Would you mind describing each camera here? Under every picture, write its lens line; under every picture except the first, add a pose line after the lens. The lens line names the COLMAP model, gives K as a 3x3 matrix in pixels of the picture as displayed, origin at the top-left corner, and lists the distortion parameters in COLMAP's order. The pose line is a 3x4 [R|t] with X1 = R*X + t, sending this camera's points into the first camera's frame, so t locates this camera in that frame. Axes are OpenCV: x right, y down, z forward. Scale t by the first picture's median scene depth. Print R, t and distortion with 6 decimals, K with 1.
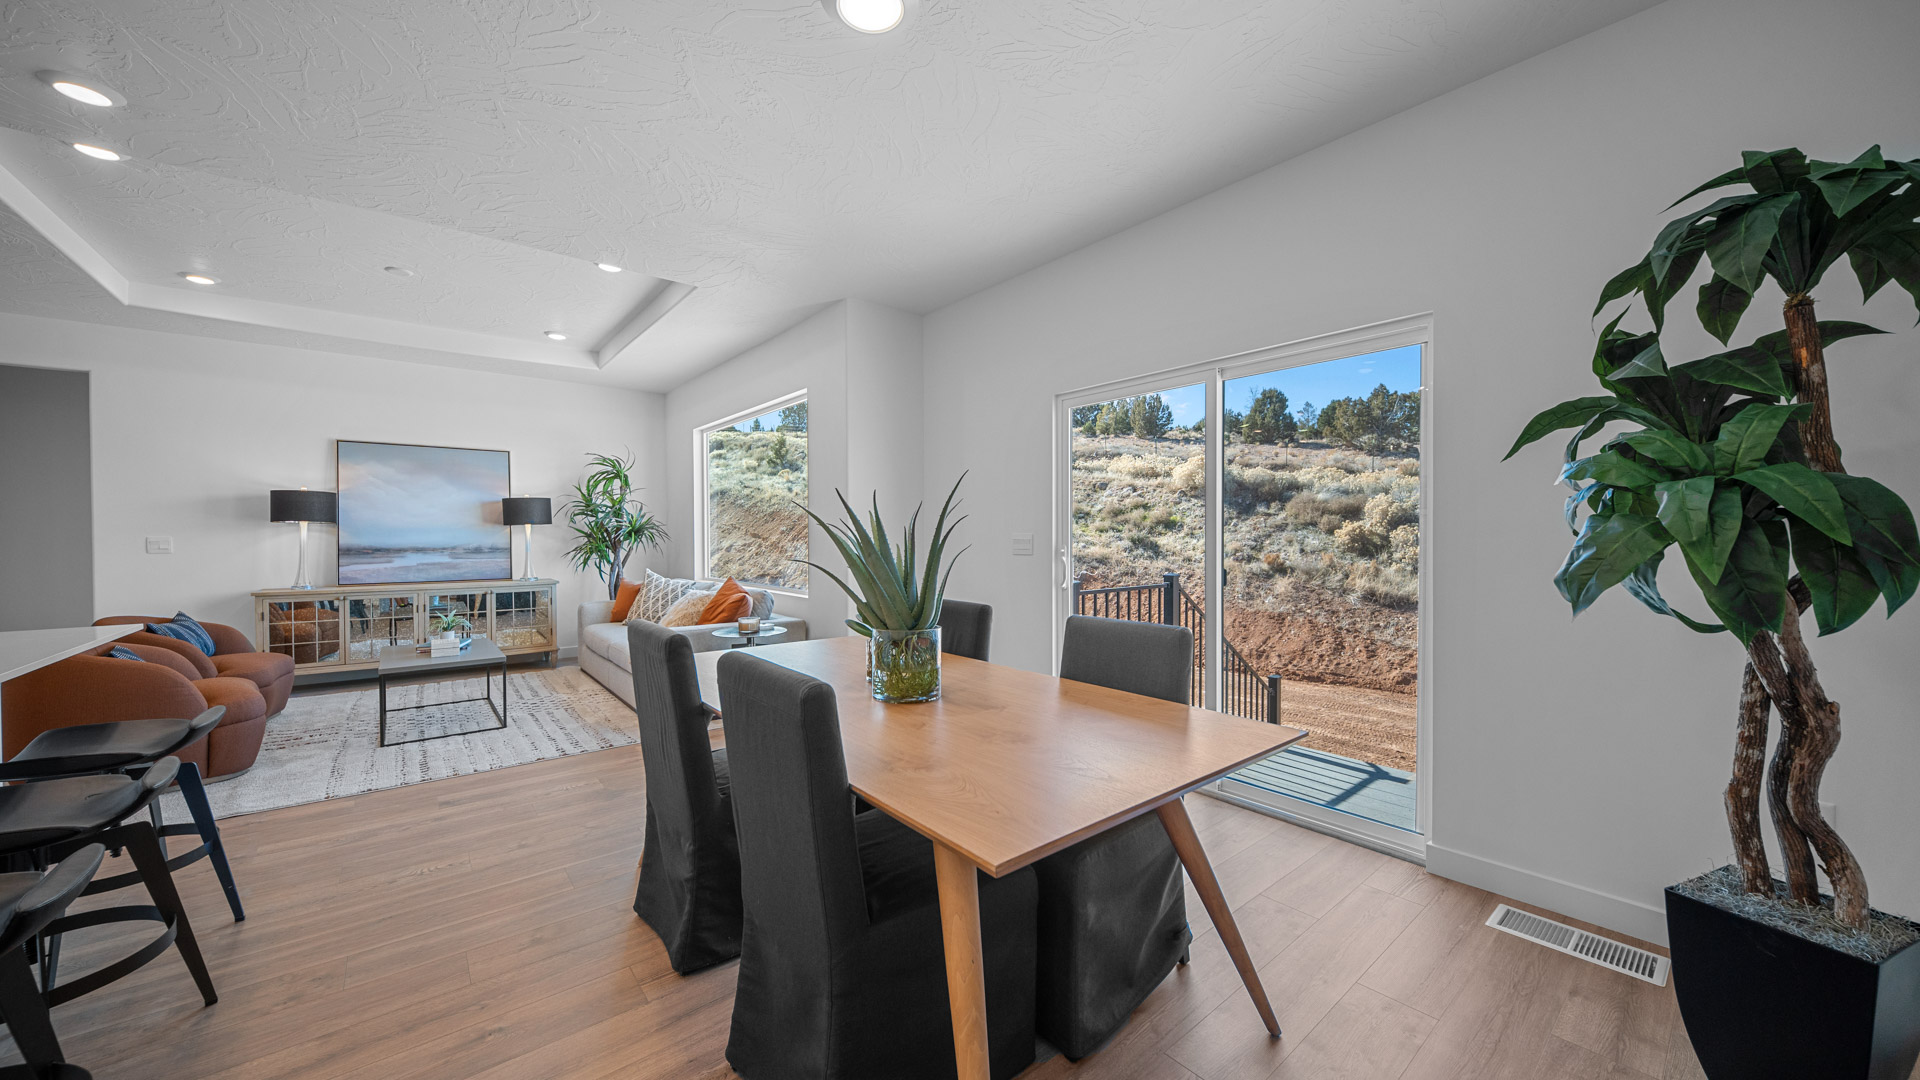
lens RADIAL K [[661.3, 0, 965.1], [0, 661.3, 533.2], [0, 0, 1]] dist [-0.017481, -0.001363]
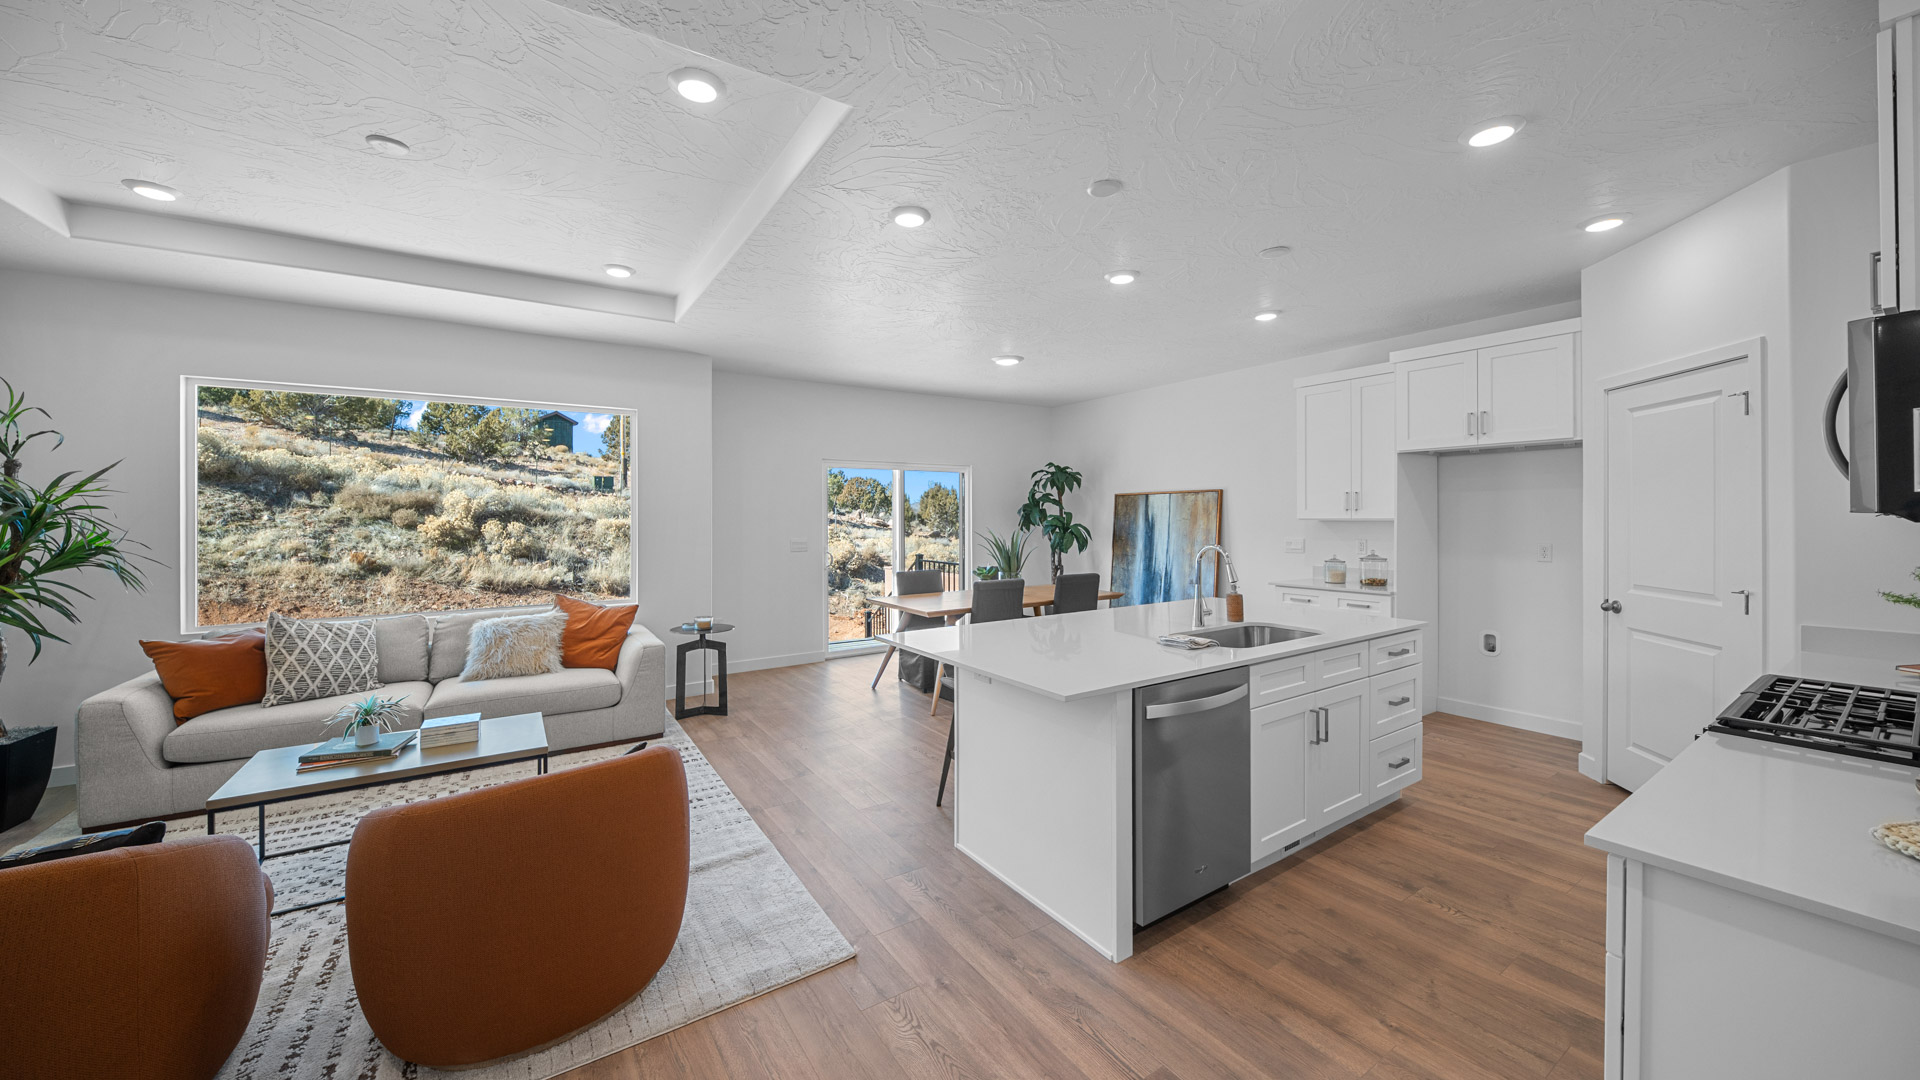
lens RADIAL K [[661.3, 0, 963.8], [0, 661.3, 526.9], [0, 0, 1]] dist [-0.017481, -0.001363]
pose [[0.122141, -0.008204, 0.992479, -0.307354], [0.007027, 0.999948, 0.007401, -0.003150], [-0.992488, 0.006070, 0.122193, 0.070126]]
